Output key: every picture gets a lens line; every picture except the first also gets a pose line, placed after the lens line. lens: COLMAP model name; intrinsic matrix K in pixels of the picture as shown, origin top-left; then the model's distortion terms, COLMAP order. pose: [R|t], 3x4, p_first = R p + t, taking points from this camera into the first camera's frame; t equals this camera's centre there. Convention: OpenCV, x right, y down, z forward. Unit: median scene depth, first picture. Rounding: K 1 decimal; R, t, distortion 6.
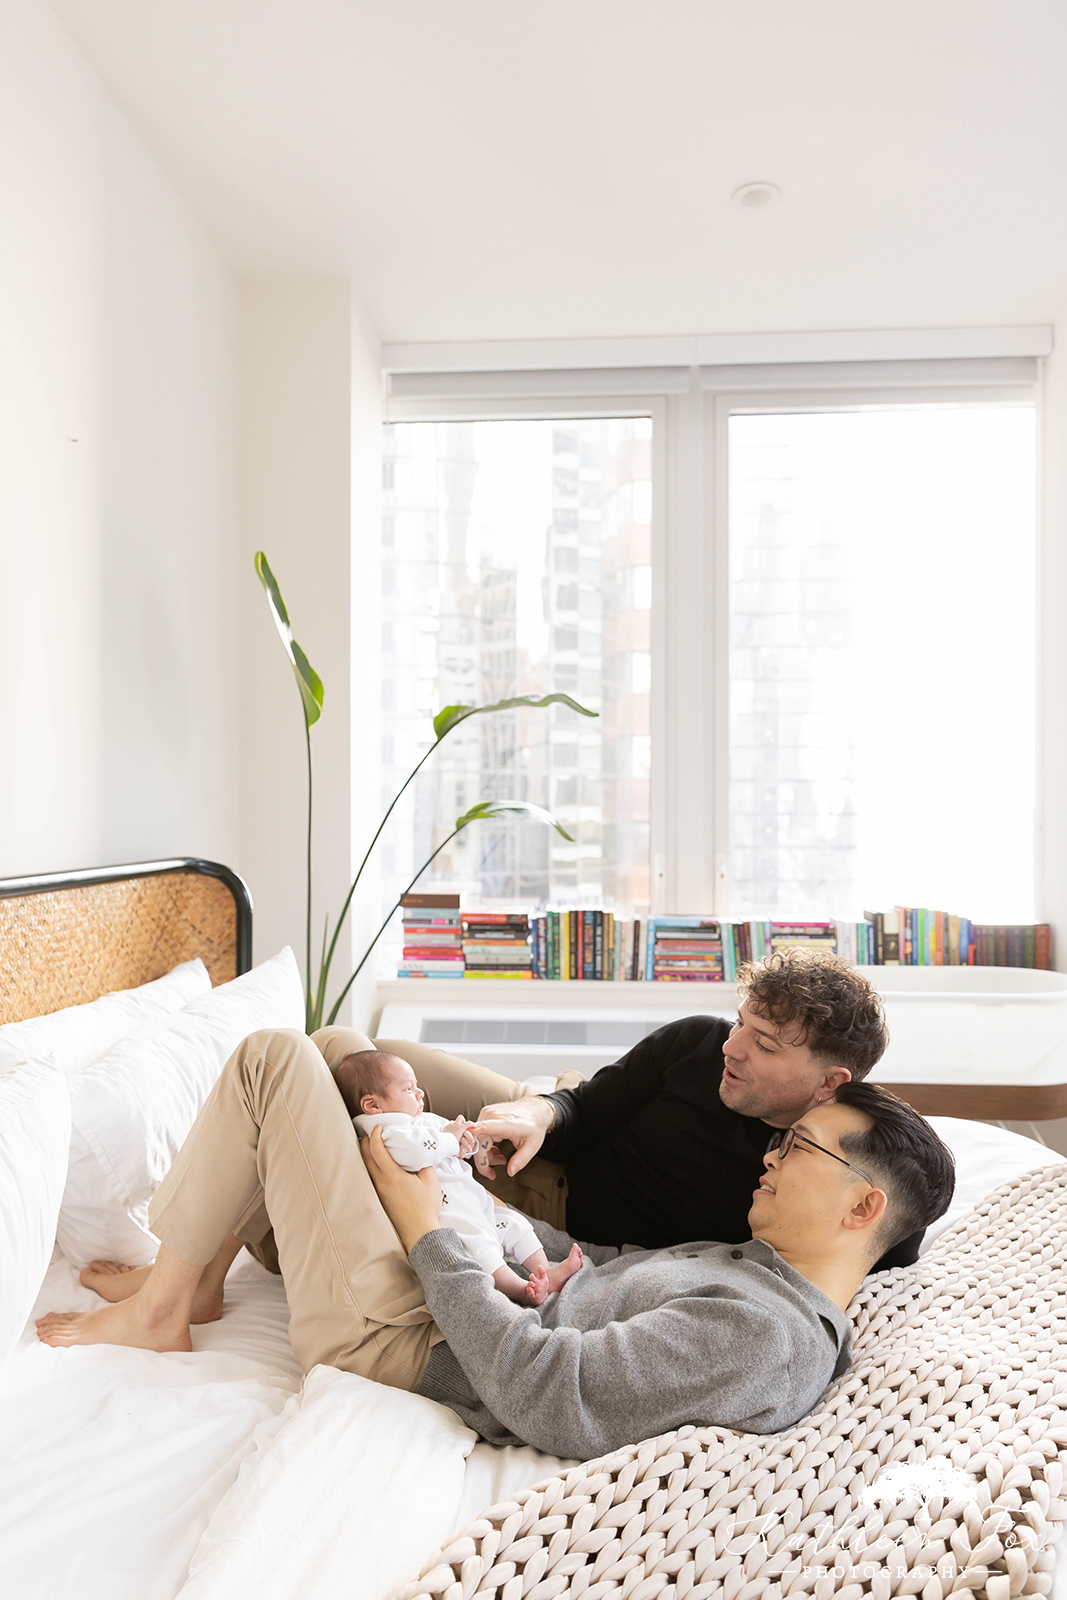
lens RADIAL K [[1053.2, 0, 533.5], [0, 1053.2, 800.0], [0, 0, 1]] dist [0.003207, -0.024946]
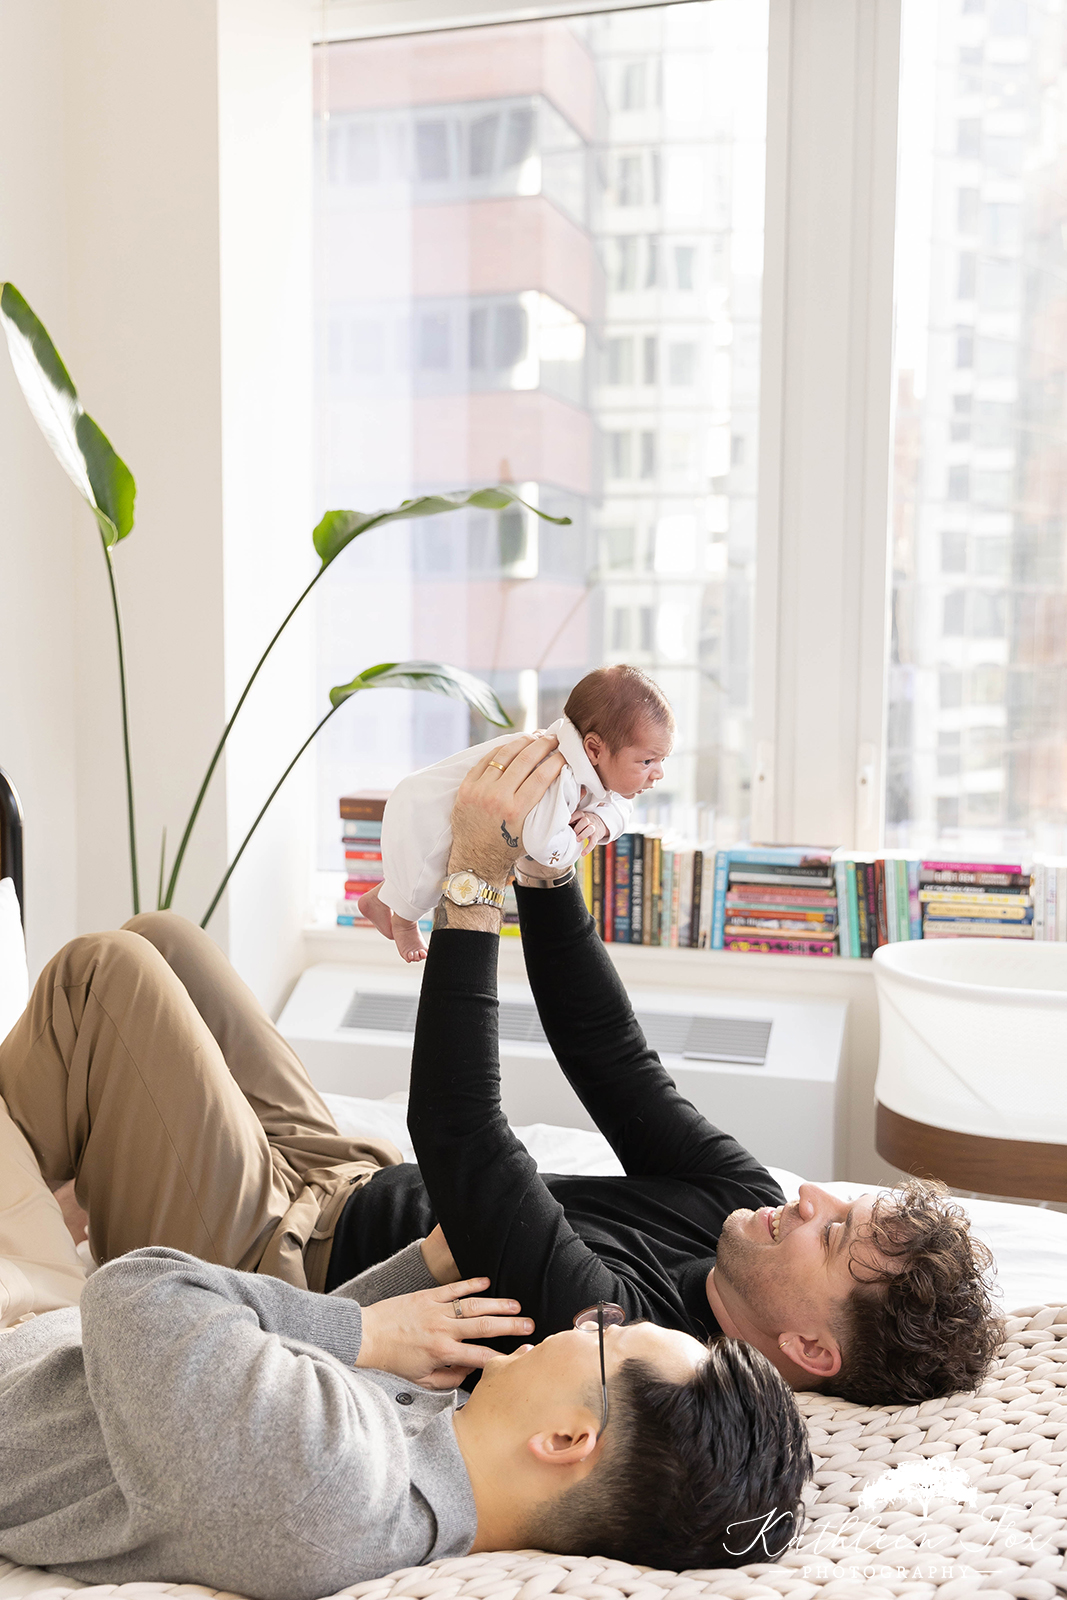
lens RADIAL K [[1737.2, 0, 533.5], [0, 1737.2, 800.0], [0, 0, 1]] dist [-0.014205, -0.004213]
pose [[0.972137, 0.027248, -0.232826, 0.240189], [-0.003472, 0.994786, 0.101926, -0.018982], [0.234389, -0.098277, 0.967162, -0.001959]]
